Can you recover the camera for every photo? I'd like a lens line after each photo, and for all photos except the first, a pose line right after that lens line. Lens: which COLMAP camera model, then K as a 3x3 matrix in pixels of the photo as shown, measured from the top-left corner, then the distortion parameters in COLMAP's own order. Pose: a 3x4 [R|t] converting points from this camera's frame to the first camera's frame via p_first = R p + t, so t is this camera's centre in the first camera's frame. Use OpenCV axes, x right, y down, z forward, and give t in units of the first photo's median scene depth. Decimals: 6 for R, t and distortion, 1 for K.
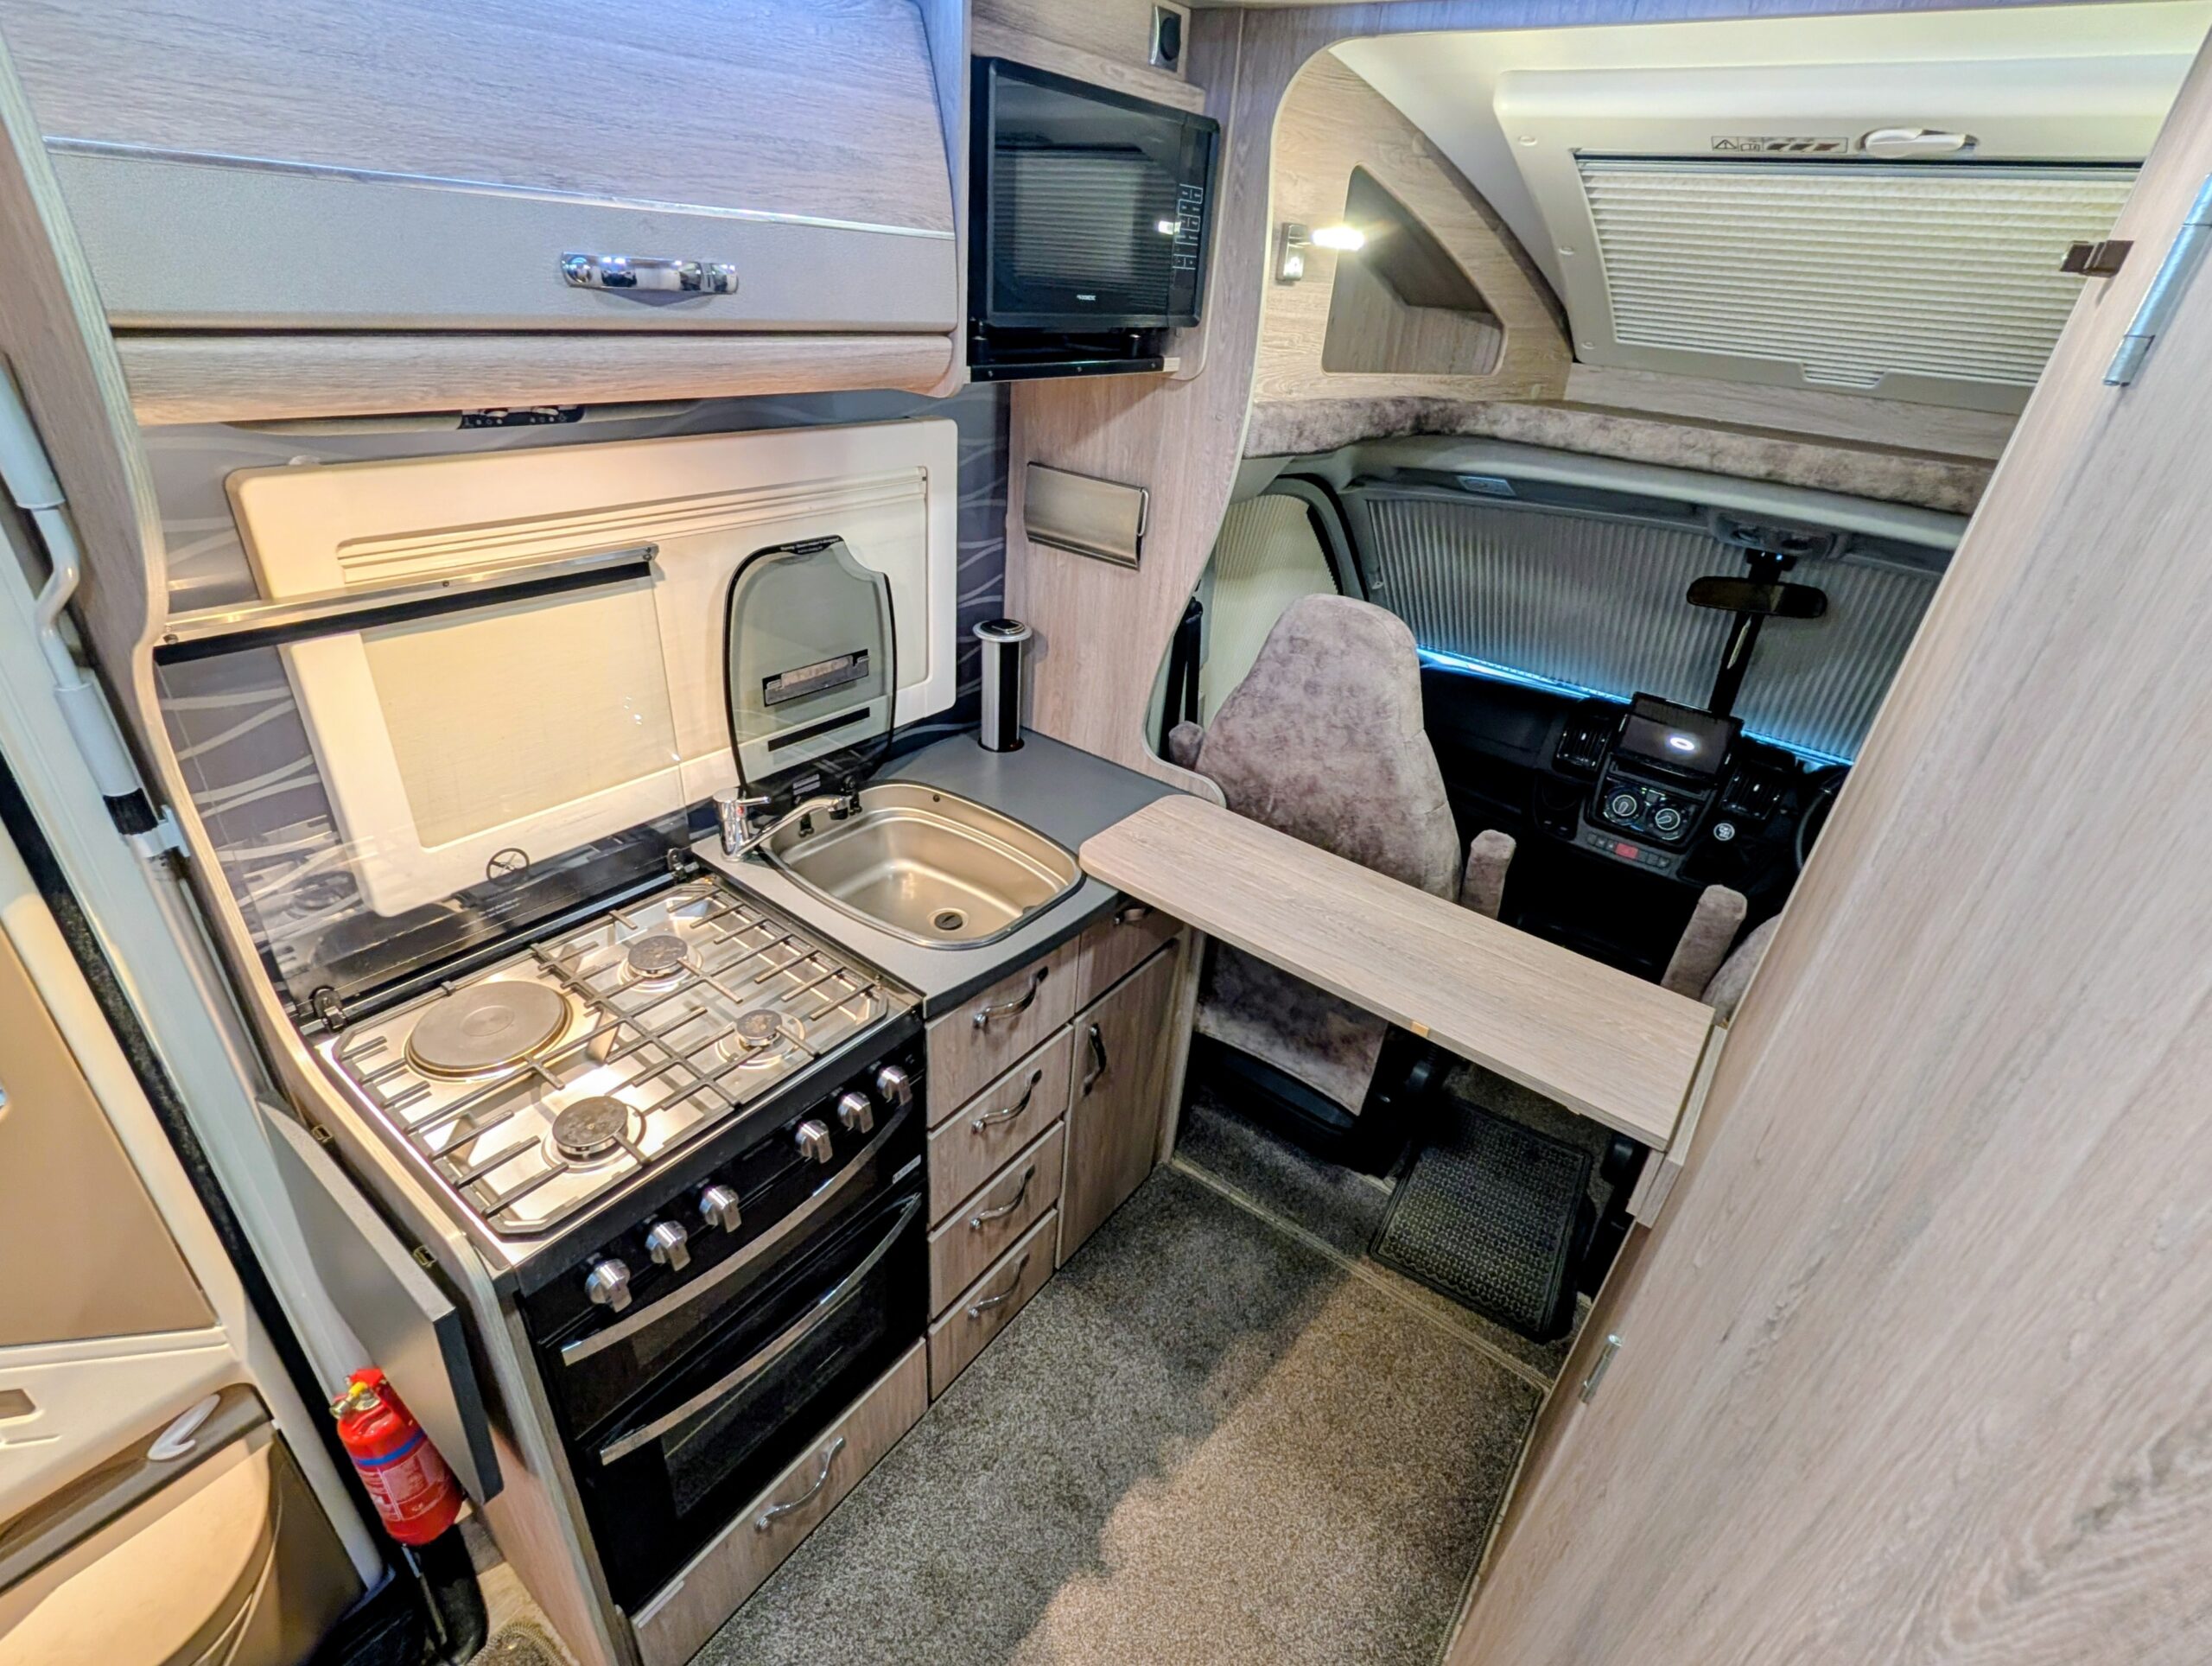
lens RADIAL K [[1014.3, 0, 1106.0], [0, 1014.3, 833.0], [0, 0, 1]] dist [-0.001266, 0.000255]
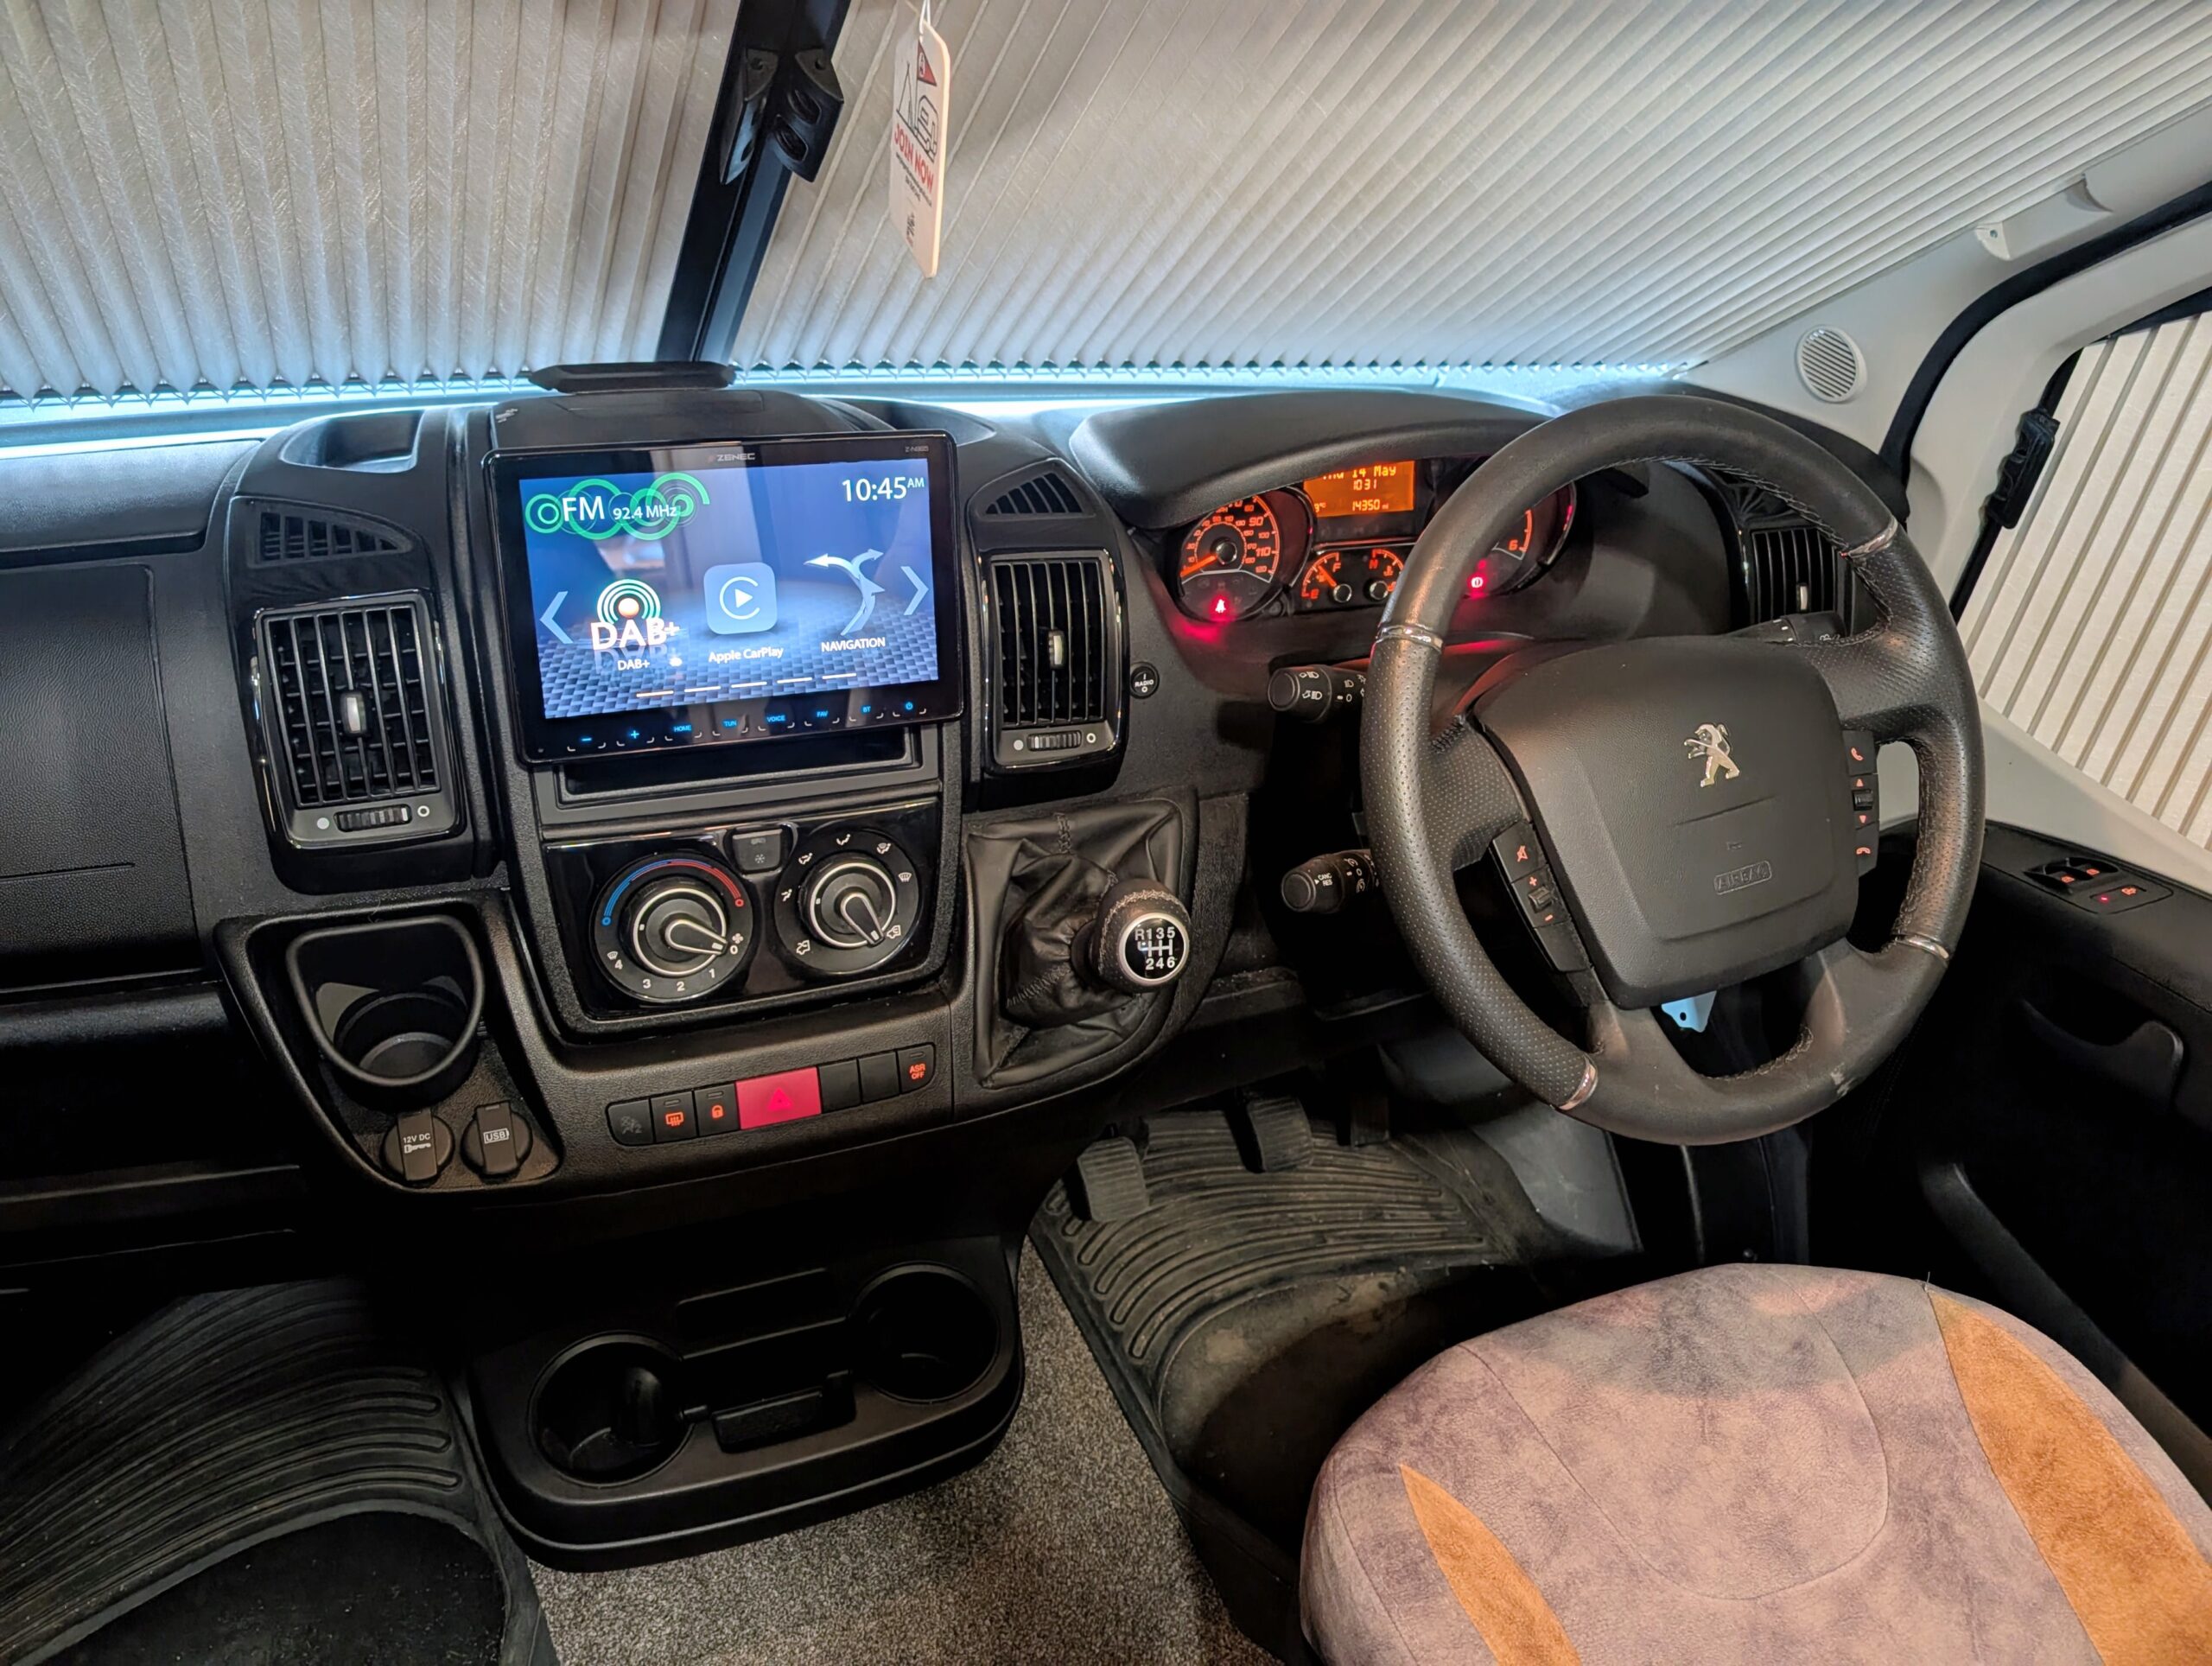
lens RADIAL K [[1802.2, 0, 1106.0], [0, 1802.2, 833.0], [0, 0, 1]] dist [0.005104, -0.003214]
pose [[0.535002, -0.523215, 0.663339, 0.429743], [0.331813, 0.852193, 0.404559, -0.249320], [-0.776964, 0.003665, 0.629535, 0.941217]]
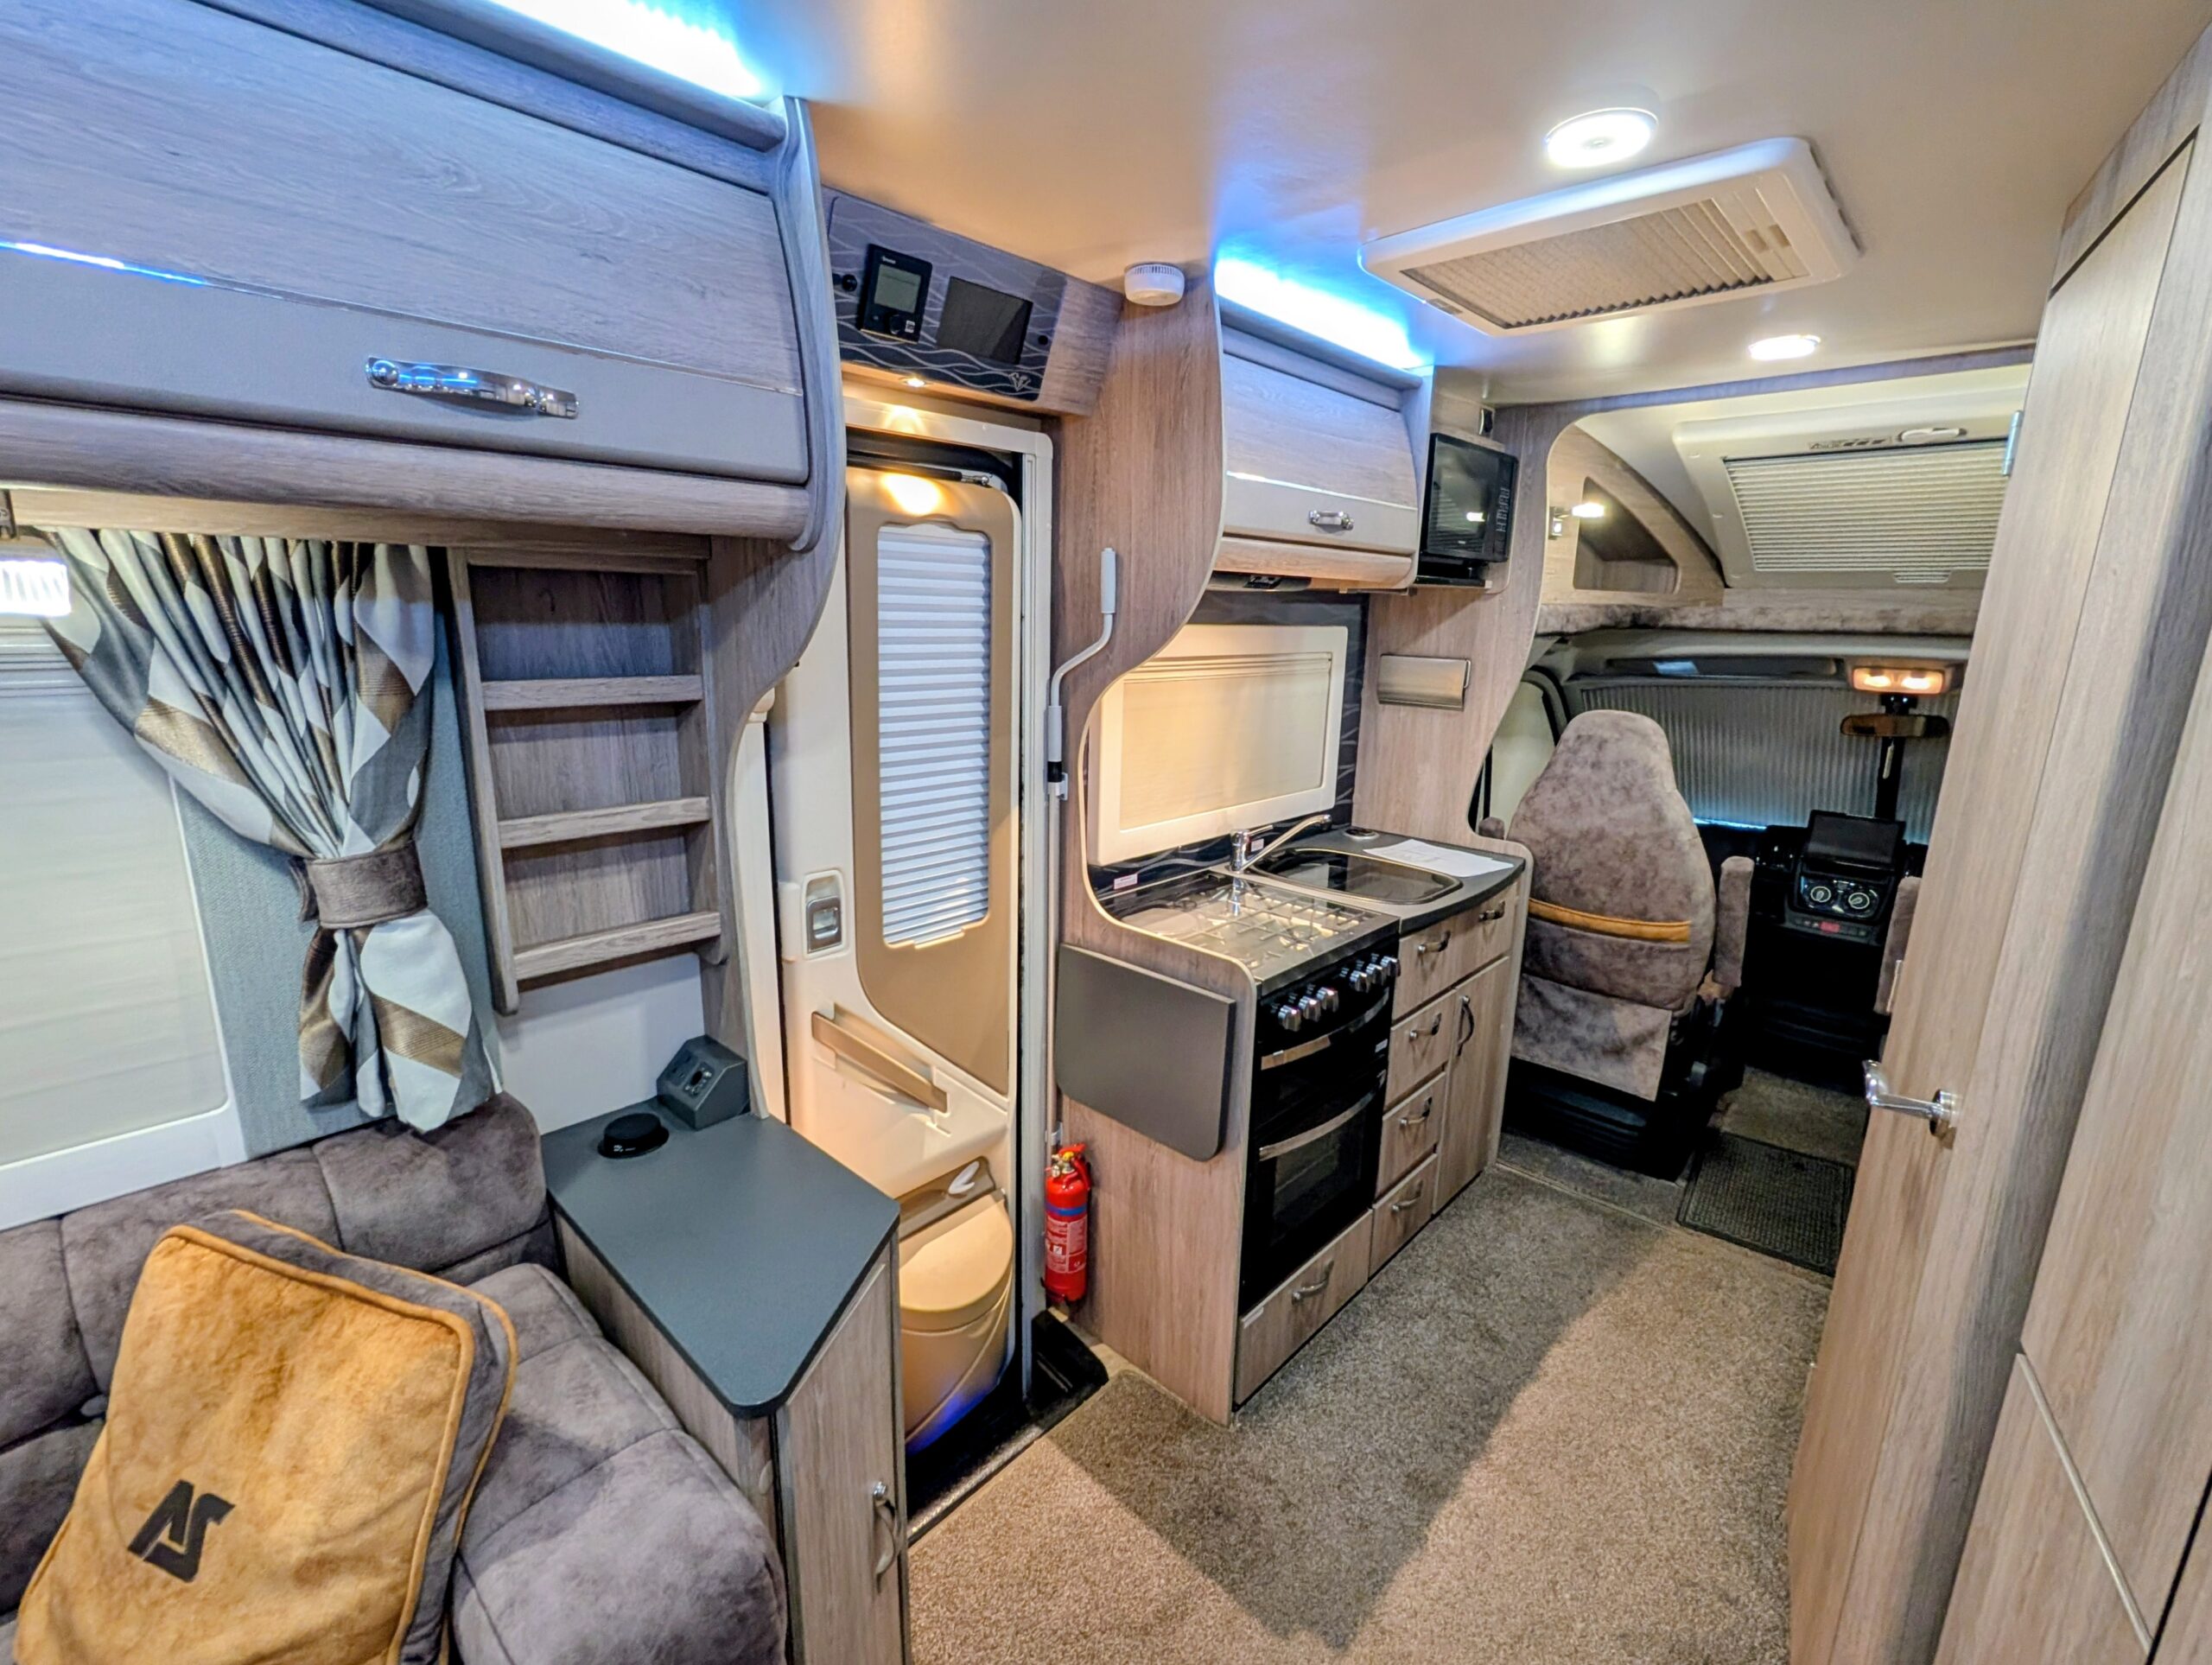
lens RADIAL K [[974.7, 0, 1106.0], [0, 974.7, 832.5], [0, 0, 1]] dist [-0.001173, -0.000430]
pose [[0.992195, -0.030314, -0.120955, -0.349752], [-0.006009, 0.957249, -0.289202, 0.373730], [0.124551, 0.287672, 0.949596, -0.463769]]
